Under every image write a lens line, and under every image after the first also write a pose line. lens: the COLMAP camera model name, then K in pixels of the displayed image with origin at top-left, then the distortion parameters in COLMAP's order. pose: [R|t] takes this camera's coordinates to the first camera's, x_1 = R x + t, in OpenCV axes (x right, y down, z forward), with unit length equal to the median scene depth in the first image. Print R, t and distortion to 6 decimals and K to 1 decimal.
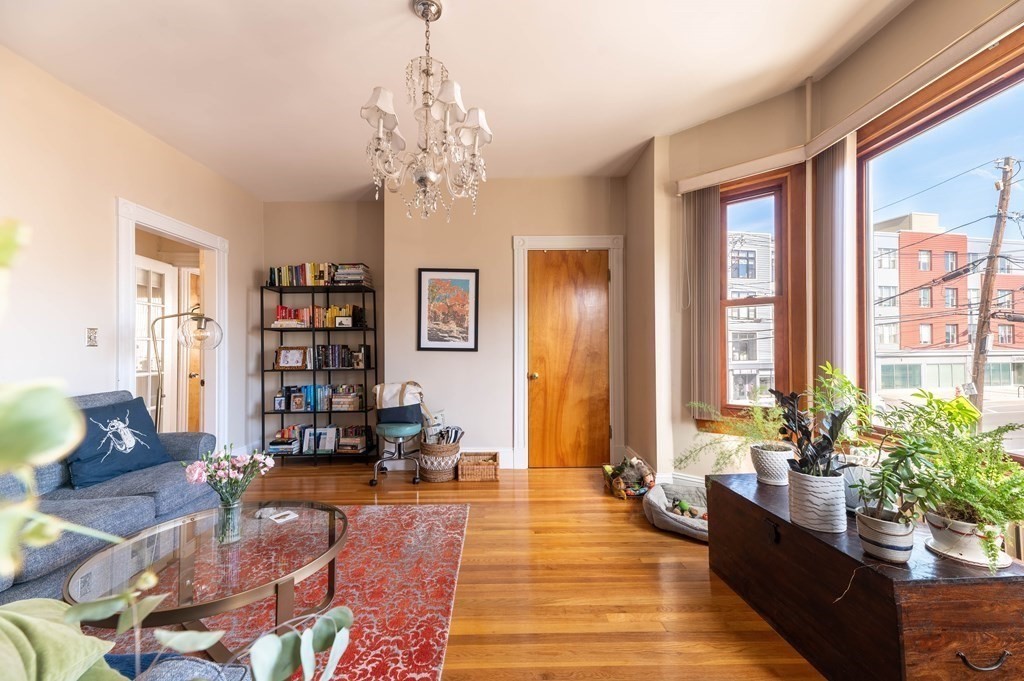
lens RADIAL K [[407.5, 0, 509.1], [0, 407.5, 334.7], [0, 0, 1]] dist [0.015345, -0.000436]
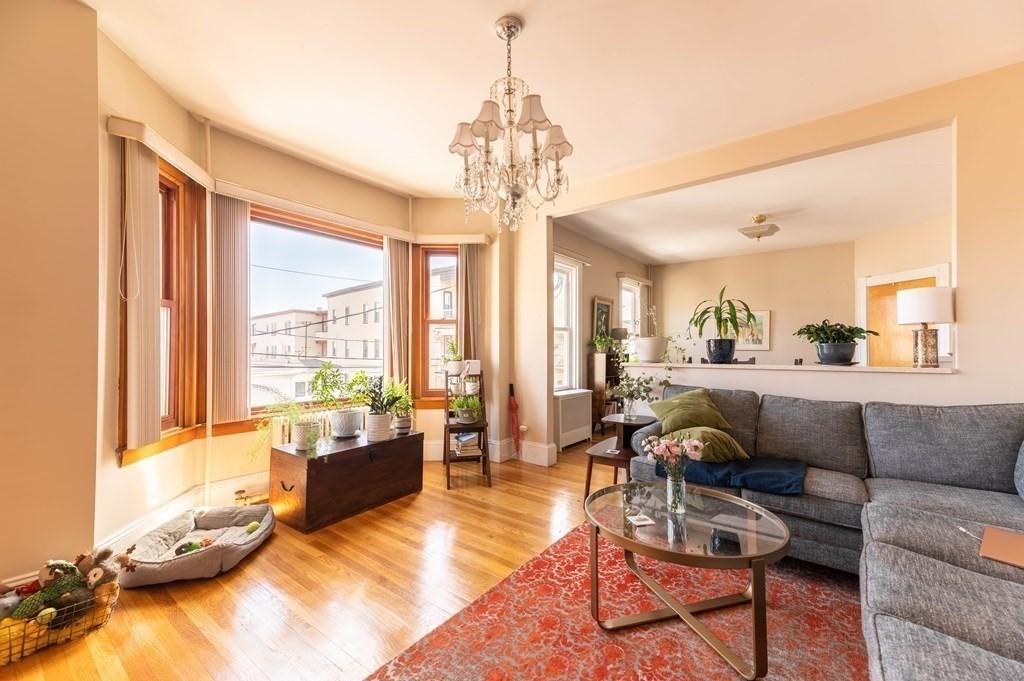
lens RADIAL K [[407.5, 0, 512.2], [0, 407.5, 344.3], [0, 0, 1]] dist [0.015345, -0.000436]
pose [[-0.777386, 0.008699, 0.628964, -0.901758], [-0.000863, 0.999889, -0.014896, 0.027982], [-0.629024, -0.012123, -0.777291, 1.903164]]
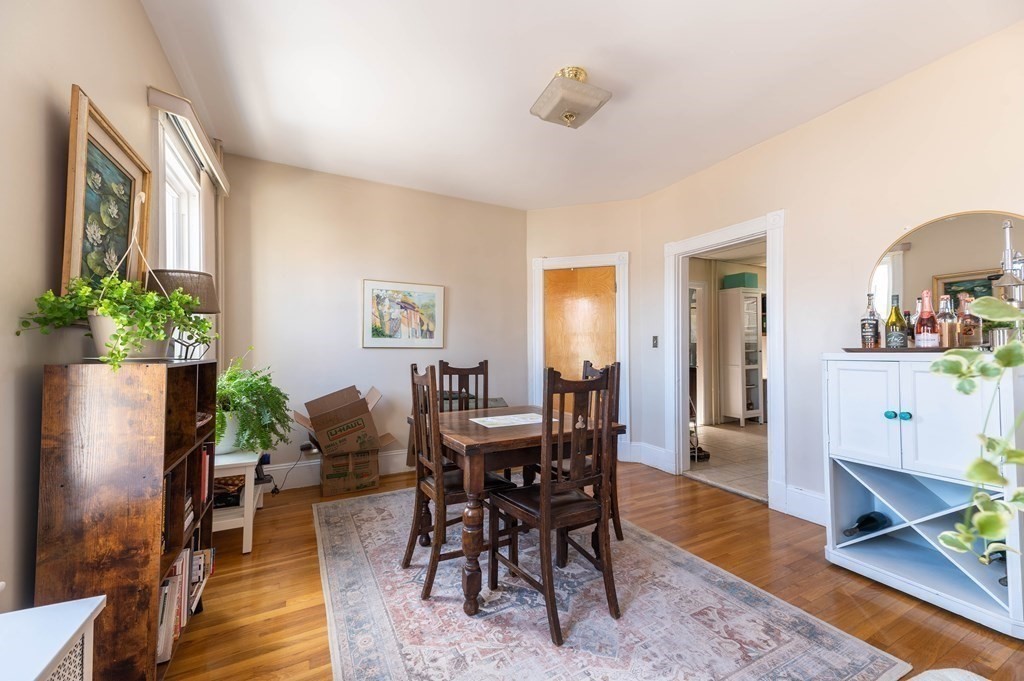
lens RADIAL K [[407.5, 0, 515.8], [0, 407.5, 338.9], [0, 0, 1]] dist [0.015345, -0.000436]
pose [[-0.898622, -0.005074, -0.438694, -0.640228], [0.005453, 0.999727, -0.022733, 0.027813], [0.438689, -0.022821, -0.898349, 1.454304]]
